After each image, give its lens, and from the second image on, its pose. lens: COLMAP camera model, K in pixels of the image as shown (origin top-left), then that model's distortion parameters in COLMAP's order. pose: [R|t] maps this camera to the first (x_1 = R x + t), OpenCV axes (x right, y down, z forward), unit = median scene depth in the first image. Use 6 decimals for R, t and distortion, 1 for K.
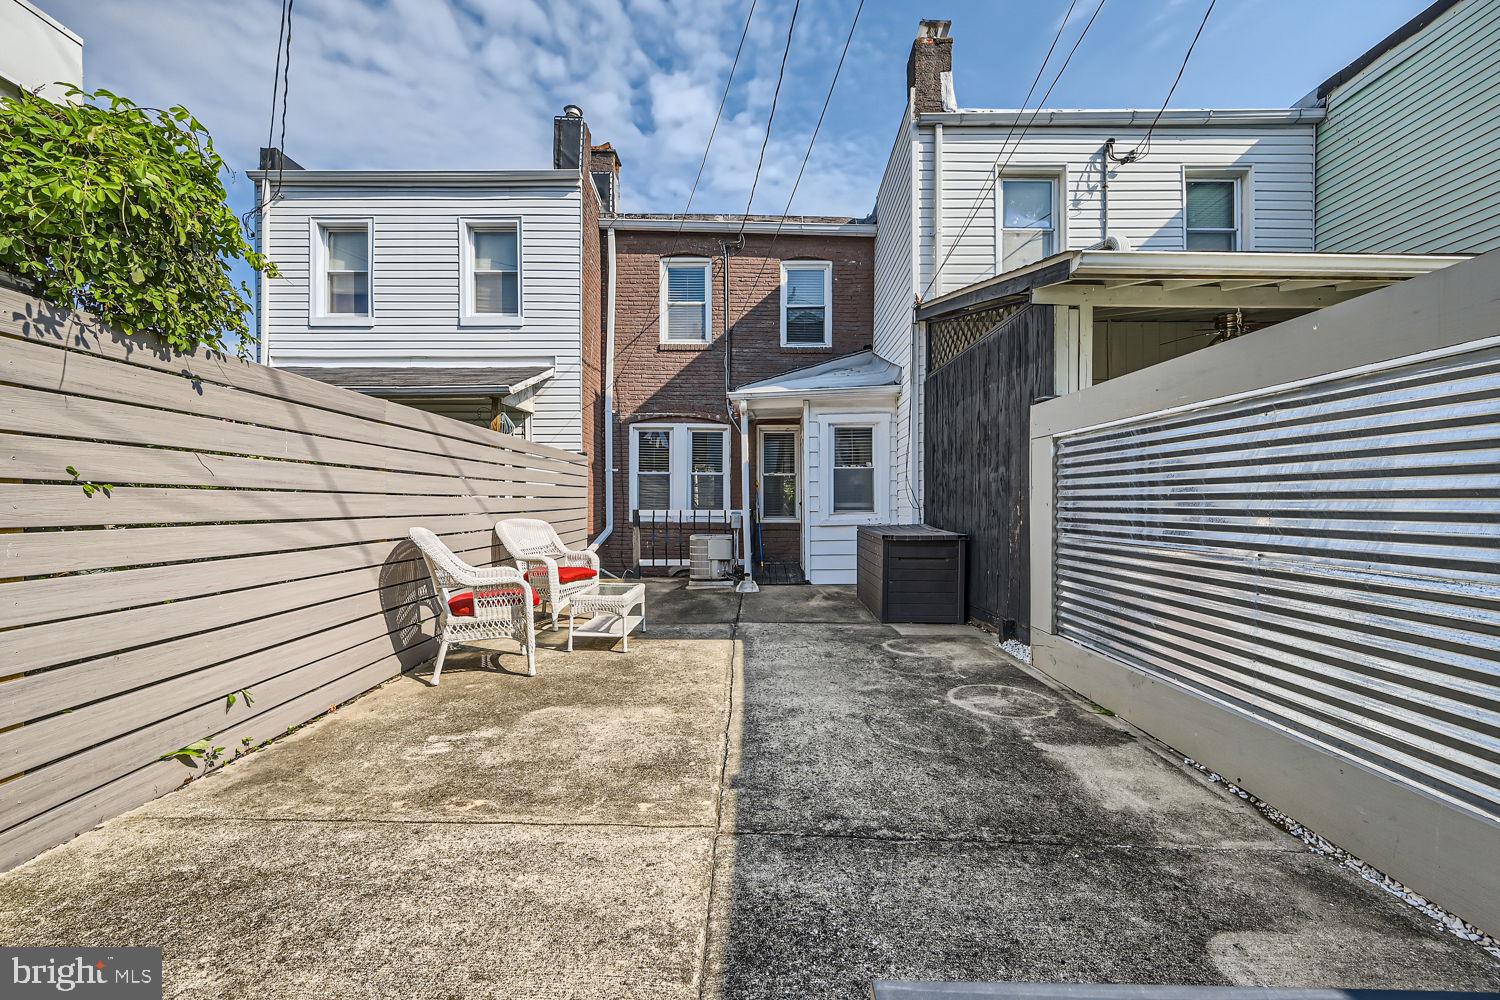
lens RADIAL K [[608.4, 0, 747.9], [0, 608.4, 501.6], [0, 0, 1]] dist [-0.000625, 0.000553]
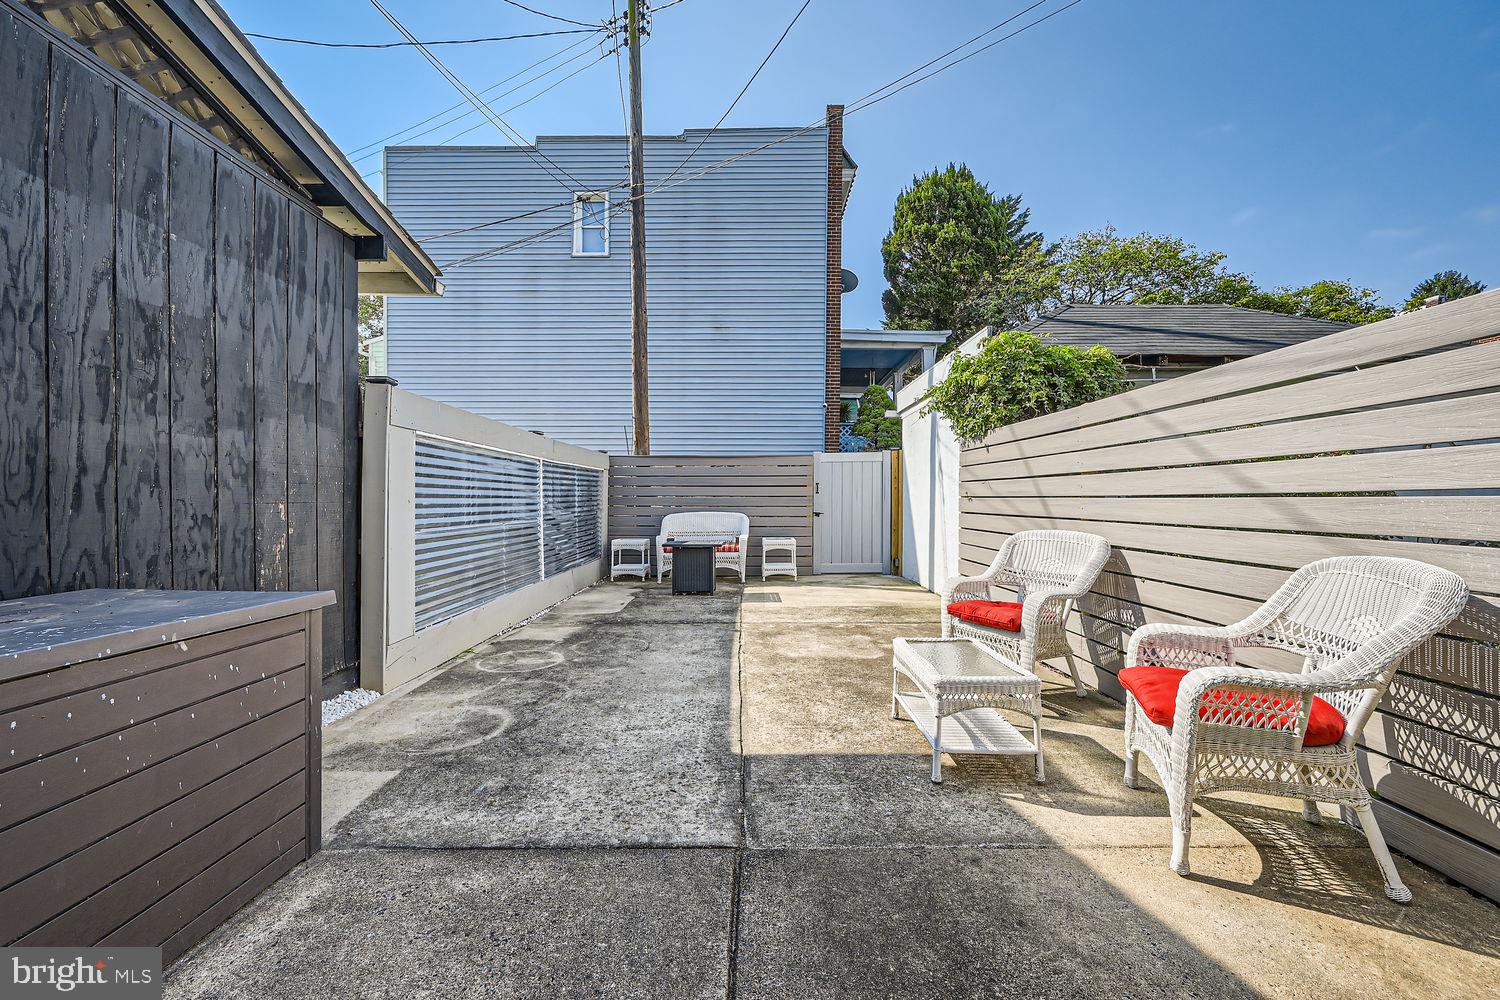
lens RADIAL K [[608.4, 0, 749.1], [0, 608.4, 500.4], [0, 0, 1]] dist [-0.000625, 0.000553]
pose [[-0.999967, -0.008041, 0.001119, -0.040721], [-0.008042, 0.999967, -0.000791, -0.001435], [-0.001113, -0.000800, -0.999999, 2.052377]]
